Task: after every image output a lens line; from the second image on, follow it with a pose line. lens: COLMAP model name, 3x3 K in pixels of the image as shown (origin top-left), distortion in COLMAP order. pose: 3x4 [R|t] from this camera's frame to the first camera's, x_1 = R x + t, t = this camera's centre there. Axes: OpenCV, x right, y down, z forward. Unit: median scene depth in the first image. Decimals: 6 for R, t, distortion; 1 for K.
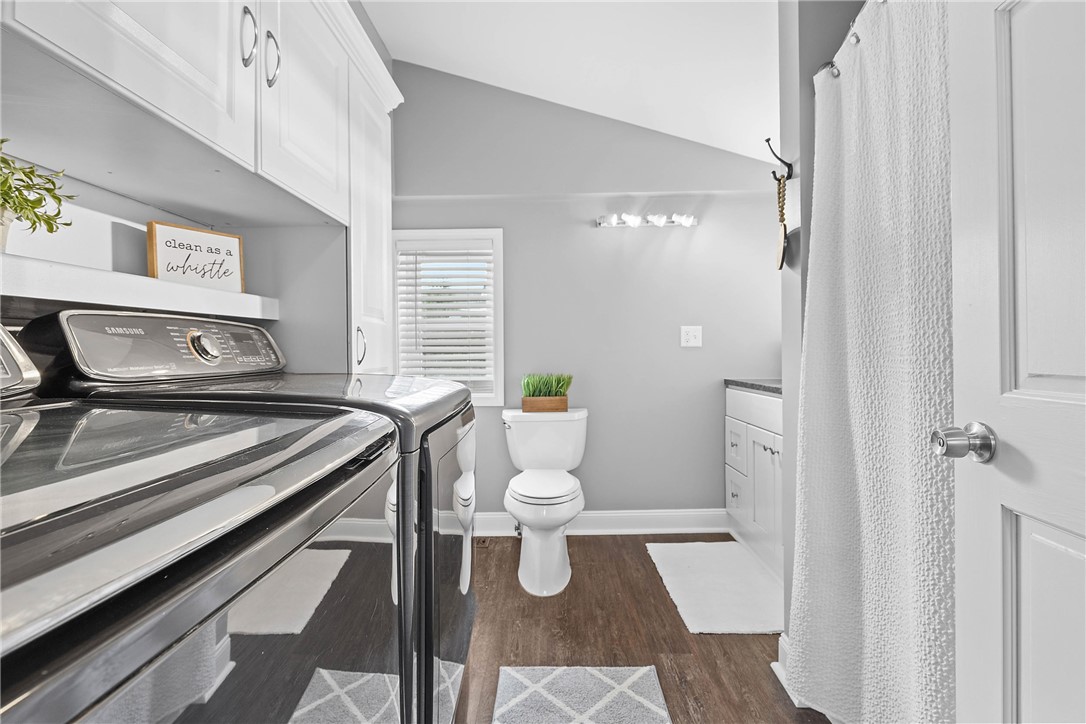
lens RADIAL K [[486.2, 0, 539.0], [0, 486.2, 356.9], [0, 0, 1]] dist [0.000534, -0.000057]
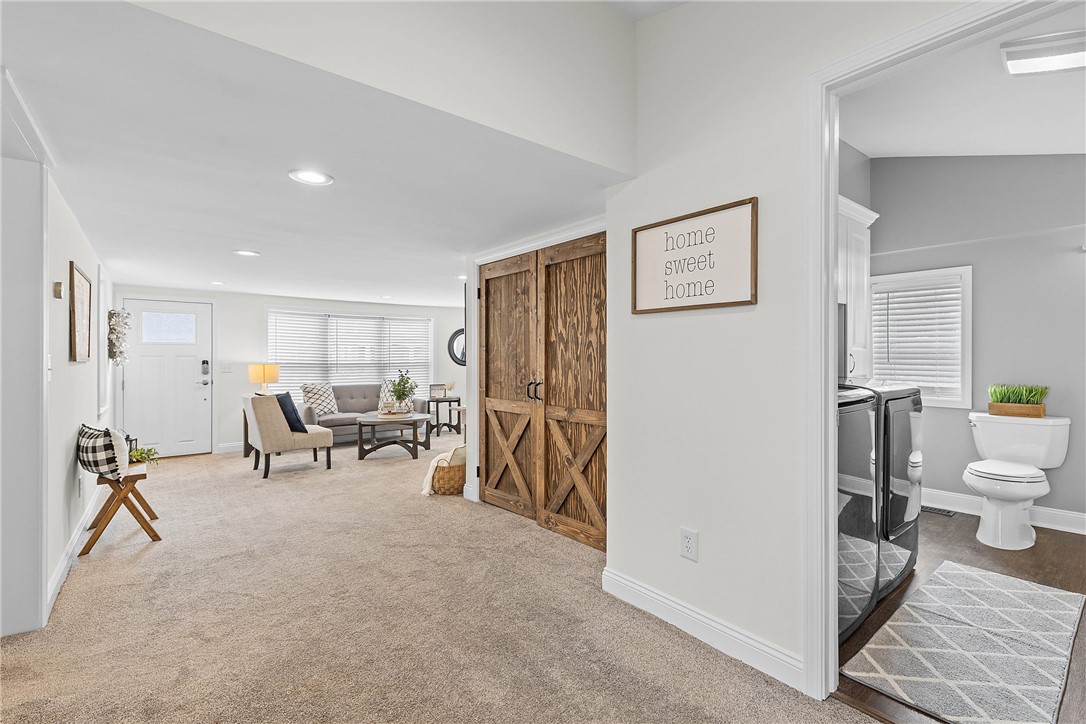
lens RADIAL K [[486.2, 0, 539.0], [0, 486.2, 356.9], [0, 0, 1]] dist [0.000534, -0.000057]
pose [[0.640146, 0.005902, -0.768231, 0.185240], [-0.012868, 0.999913, -0.003041, -0.014824], [0.768145, 0.011833, 0.640166, -0.682961]]
